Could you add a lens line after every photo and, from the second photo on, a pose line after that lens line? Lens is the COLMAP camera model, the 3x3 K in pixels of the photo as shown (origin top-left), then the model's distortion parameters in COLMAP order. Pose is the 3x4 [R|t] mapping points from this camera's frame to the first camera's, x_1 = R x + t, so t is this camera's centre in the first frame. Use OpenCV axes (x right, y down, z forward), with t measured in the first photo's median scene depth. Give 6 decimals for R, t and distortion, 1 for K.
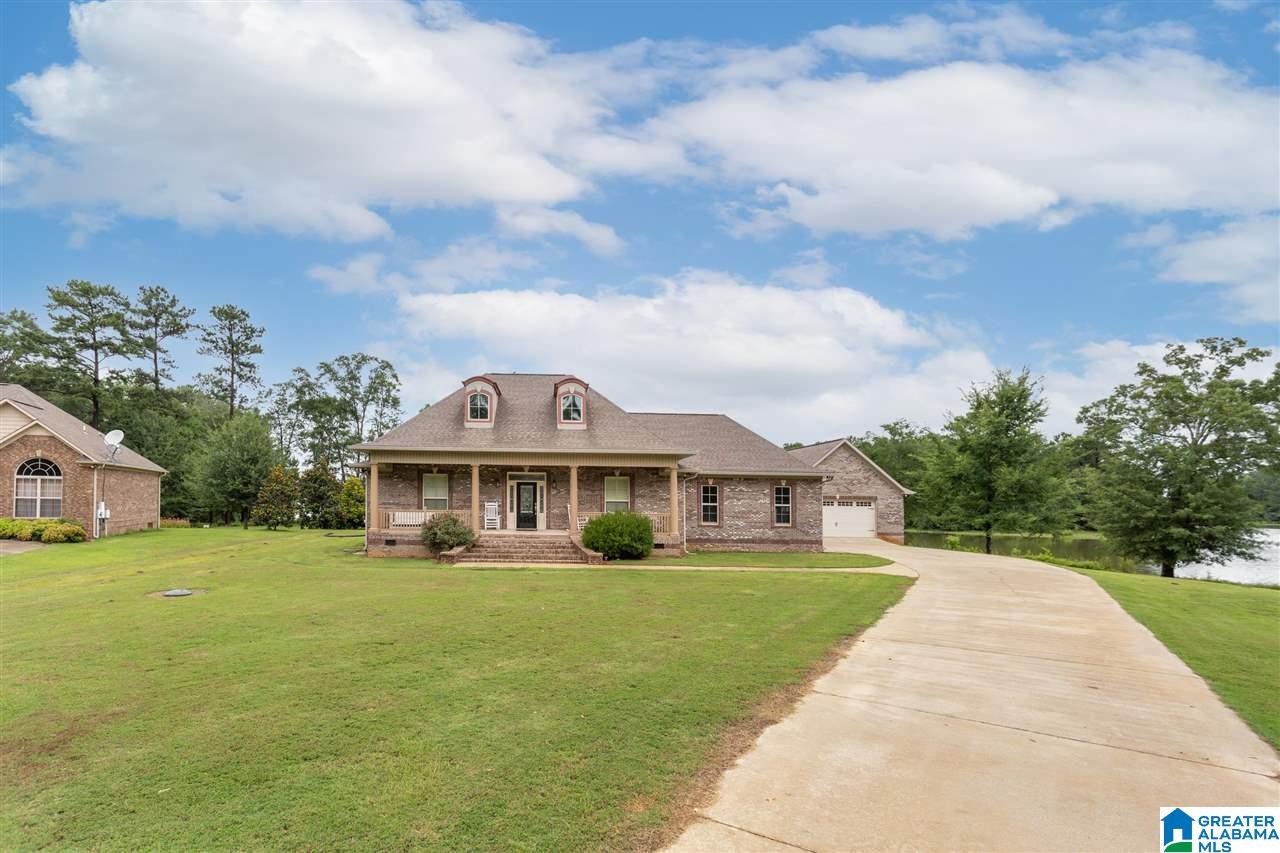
lens RADIAL K [[617.1, 0, 646.6], [0, 617.1, 425.0], [0, 0, 1]] dist [-0.015170, 0.009926]
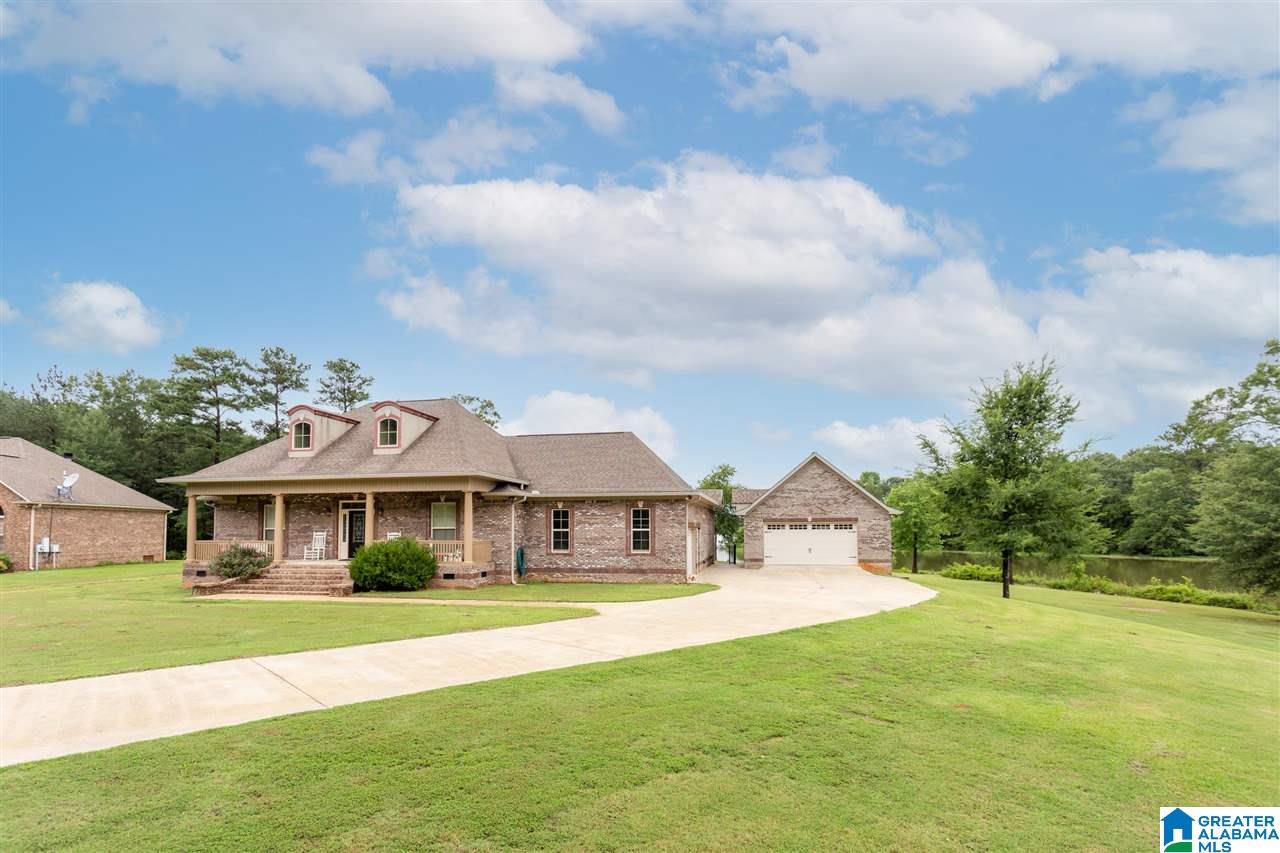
lens RADIAL K [[617.1, 0, 636.5], [0, 617.1, 437.9], [0, 0, 1]] dist [-0.015170, 0.009926]
pose [[0.976621, -0.049214, -0.209260, 0.410318], [0.044138, 0.998608, -0.028861, 0.023672], [0.210389, 0.018950, 0.977434, 0.129495]]
